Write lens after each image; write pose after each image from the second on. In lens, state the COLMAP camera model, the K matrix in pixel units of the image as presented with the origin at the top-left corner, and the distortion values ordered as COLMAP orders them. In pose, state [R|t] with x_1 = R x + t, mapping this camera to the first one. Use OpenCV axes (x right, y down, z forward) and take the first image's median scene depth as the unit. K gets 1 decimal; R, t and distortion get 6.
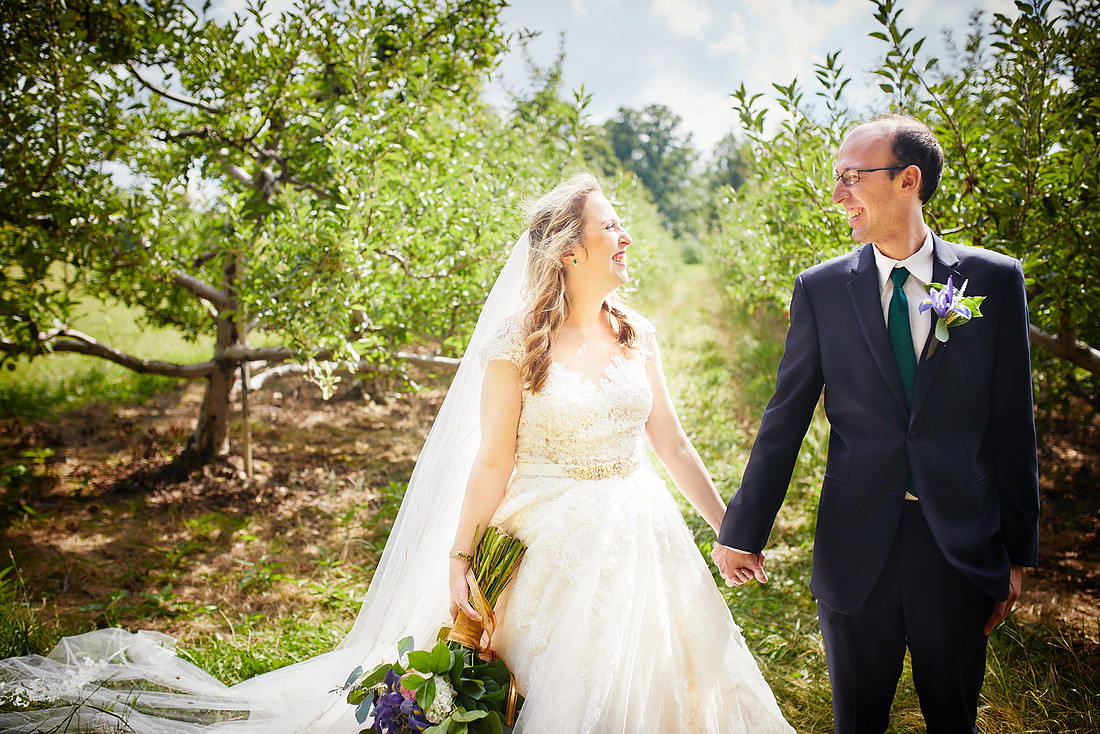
lens RADIAL K [[1045.0, 0, 543.3], [0, 1045.0, 361.2], [0, 0, 1]] dist [-0.037392, 0.000000]
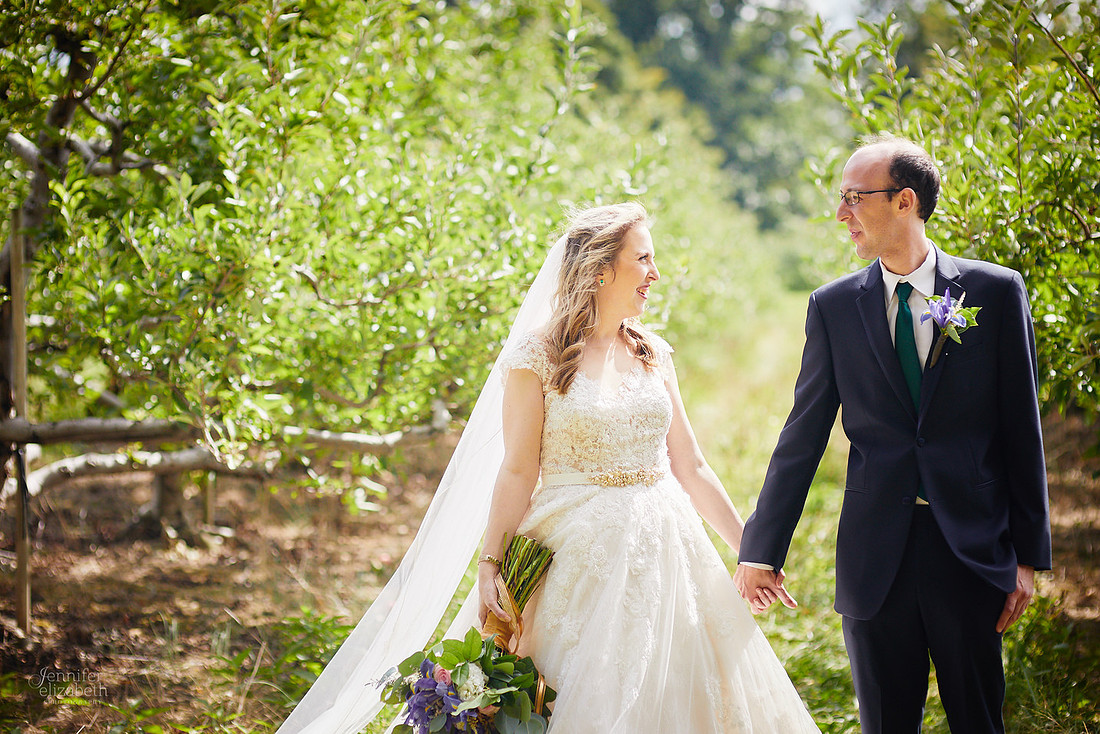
lens RADIAL K [[2555.9, 0, 551.6], [0, 2555.9, 368.0], [0, 0, 1]] dist [-0.022776, 0.000000]
pose [[0.999120, -0.003231, 0.041807, -0.121490], [0.005901, 0.997940, -0.063883, 0.156234], [-0.041515, 0.064073, 0.997081, -1.514743]]
